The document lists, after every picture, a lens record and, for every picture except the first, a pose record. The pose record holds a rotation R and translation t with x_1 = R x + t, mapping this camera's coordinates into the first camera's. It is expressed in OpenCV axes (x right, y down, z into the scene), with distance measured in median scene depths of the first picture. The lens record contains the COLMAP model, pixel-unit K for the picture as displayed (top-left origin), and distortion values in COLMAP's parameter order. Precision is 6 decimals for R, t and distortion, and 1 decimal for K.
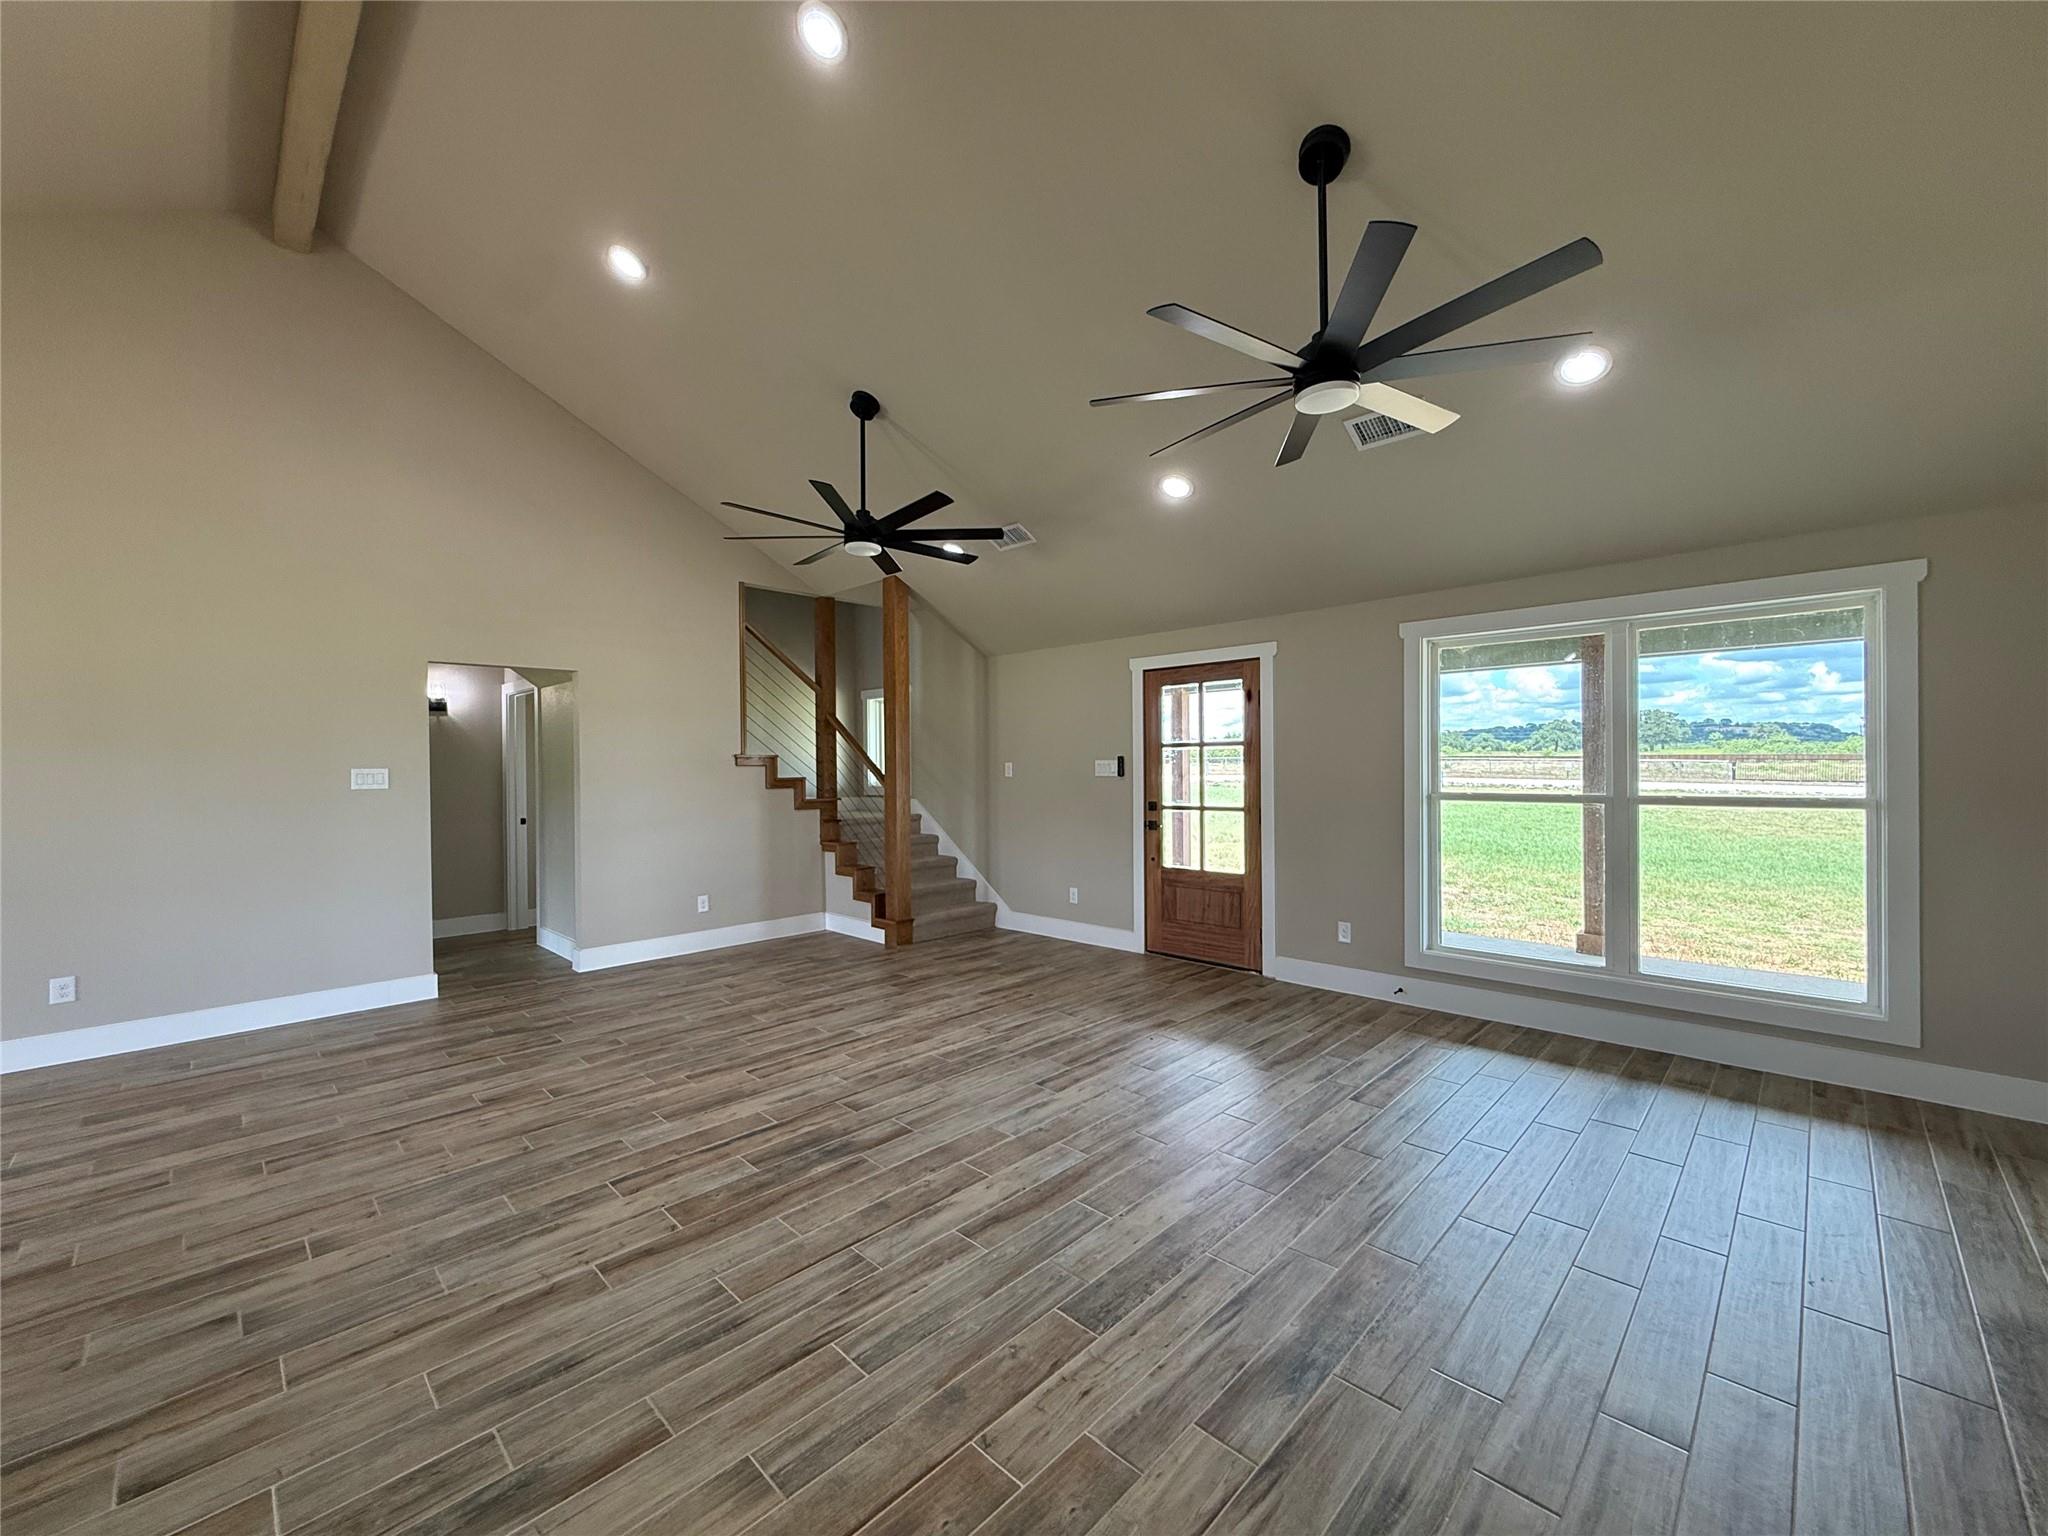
lens RADIAL K [[819.2, 0, 1024.0], [0, 819.2, 768.0], [0, 0, 1]] dist [-0.002959, -0.000622]
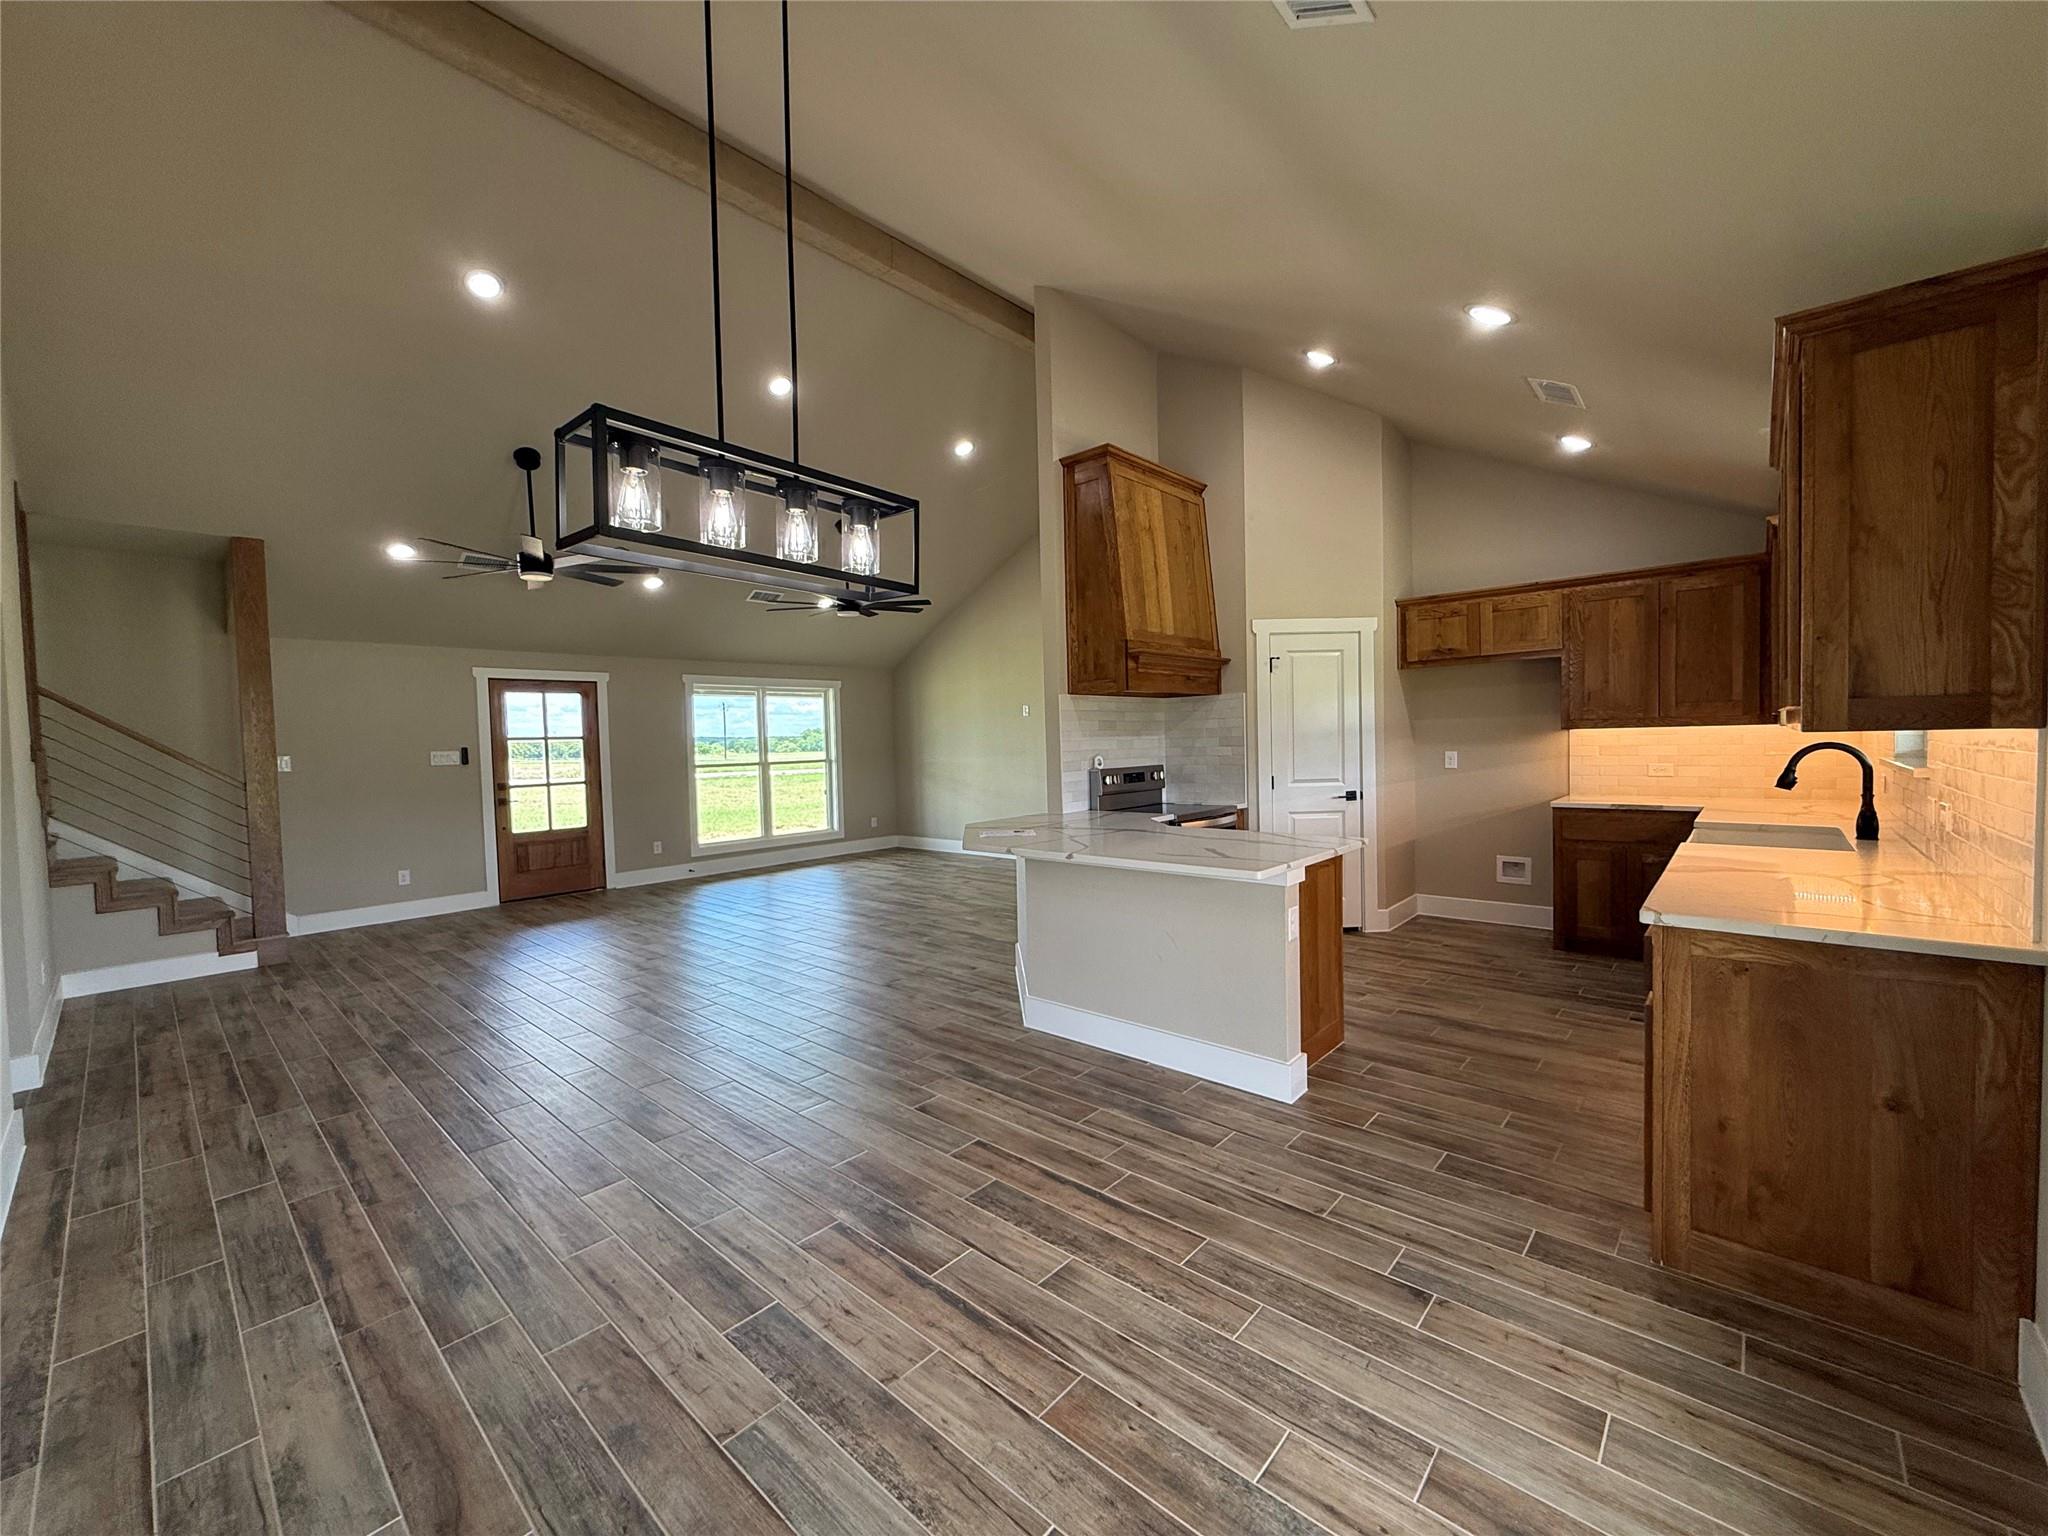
lens RADIAL K [[806.3, 0, 1024.0], [0, 806.3, 768.0], [0, 0, 1]] dist [-0.001163, -0.000104]
pose [[-0.039731, -0.023659, 0.998930, -1.172076], [0.033441, 0.999128, 0.024994, 0.013910], [-0.998651, 0.034398, -0.038905, 0.253523]]
